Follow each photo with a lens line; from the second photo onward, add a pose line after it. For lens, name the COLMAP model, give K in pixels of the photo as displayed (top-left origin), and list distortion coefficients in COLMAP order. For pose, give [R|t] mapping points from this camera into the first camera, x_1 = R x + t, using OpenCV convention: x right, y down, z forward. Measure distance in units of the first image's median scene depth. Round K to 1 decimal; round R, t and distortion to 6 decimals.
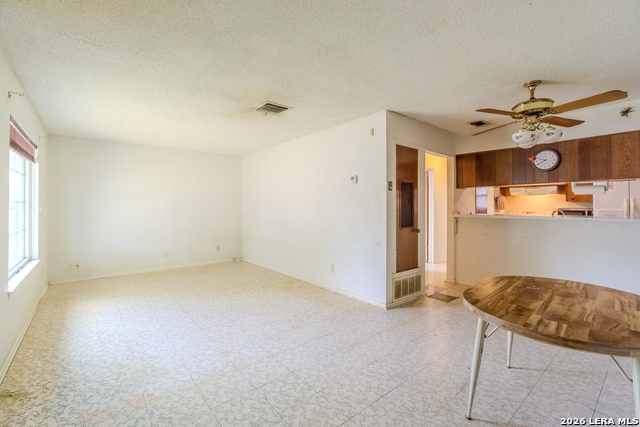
lens RADIAL K [[284.2, 0, 319.4], [0, 284.2, 208.6], [0, 0, 1]] dist [-0.000203, 0.000497]
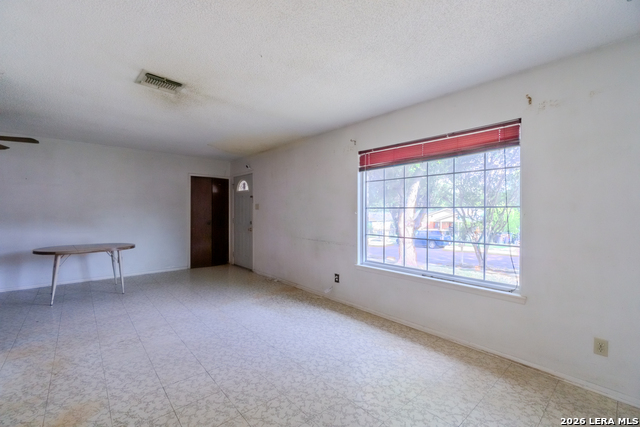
lens RADIAL K [[284.2, 0, 320.6], [0, 284.2, 211.9], [0, 0, 1]] dist [-0.000203, 0.000497]
pose [[-0.999453, -0.004127, -0.032810, -0.632895], [-0.004502, 0.999925, 0.011360, -0.018267], [0.032761, 0.011501, -0.999397, 1.966622]]
